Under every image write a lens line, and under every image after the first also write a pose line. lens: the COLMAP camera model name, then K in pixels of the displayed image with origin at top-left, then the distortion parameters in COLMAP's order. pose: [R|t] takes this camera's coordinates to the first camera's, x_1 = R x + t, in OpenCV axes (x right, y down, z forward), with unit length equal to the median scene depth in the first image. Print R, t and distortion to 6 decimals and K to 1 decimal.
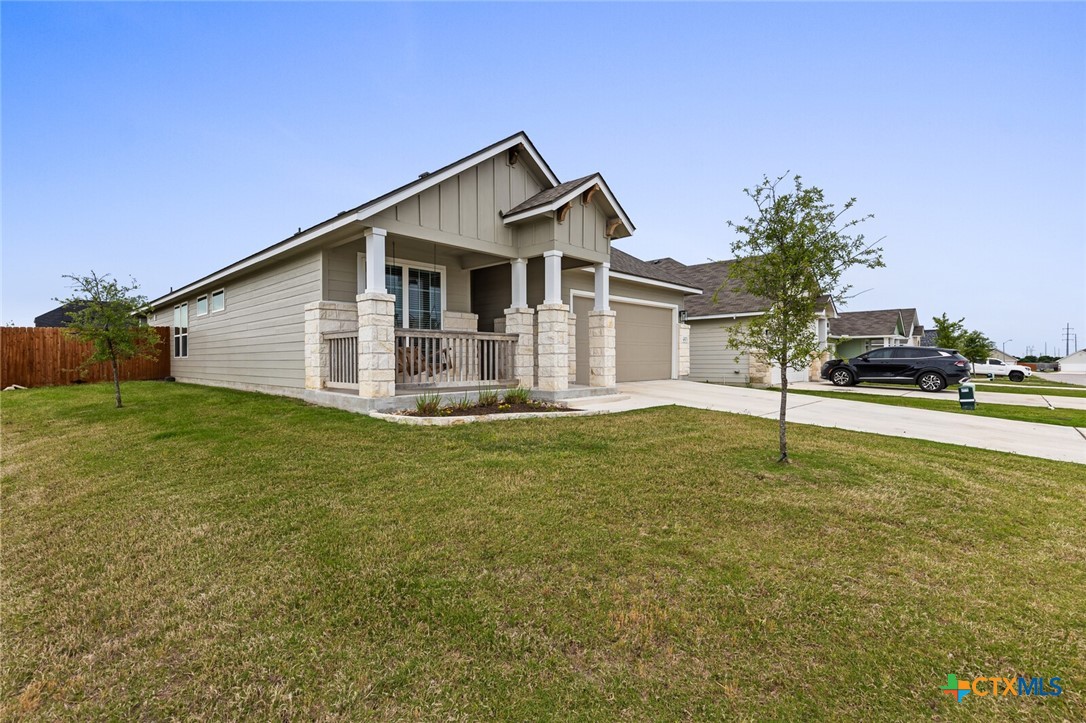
lens RADIAL K [[499.0, 0, 543.2], [0, 499.0, 361.9], [0, 0, 1]] dist [0.000561, 0.000028]
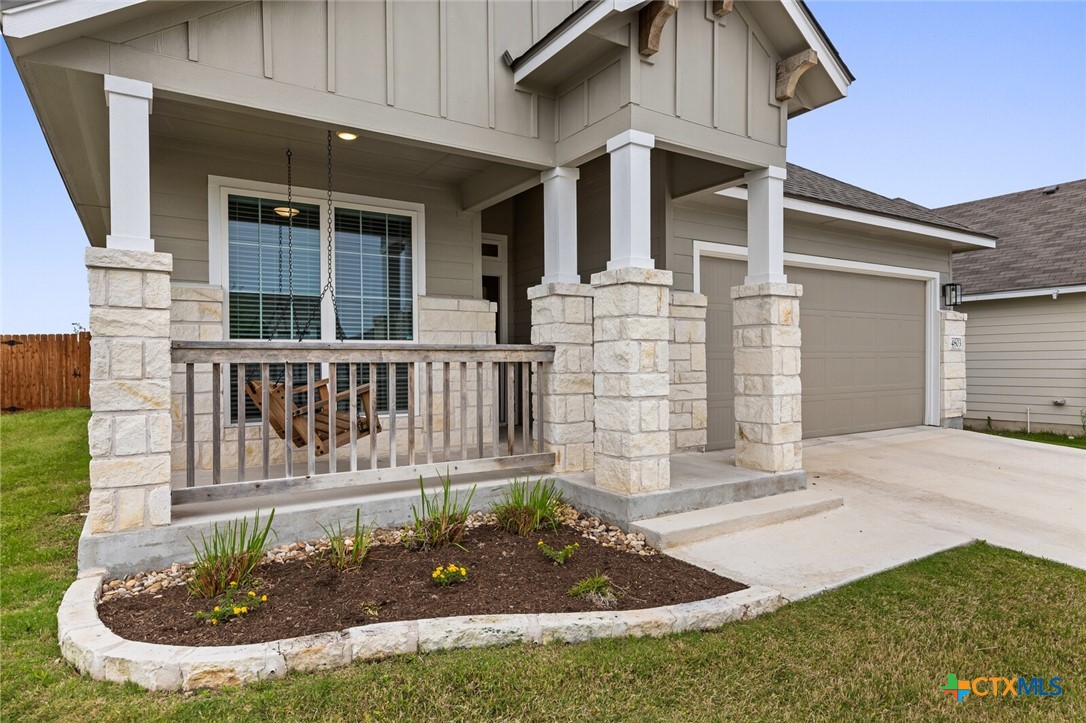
lens RADIAL K [[626.4, 0, 539.3], [0, 626.4, 357.9], [0, 0, 1]] dist [0.020404, 0.000874]
pose [[0.969459, -0.003926, -0.245220, 0.064514], [0.001799, 0.999959, -0.008900, -0.038384], [0.245245, 0.008188, 0.969427, 0.457079]]
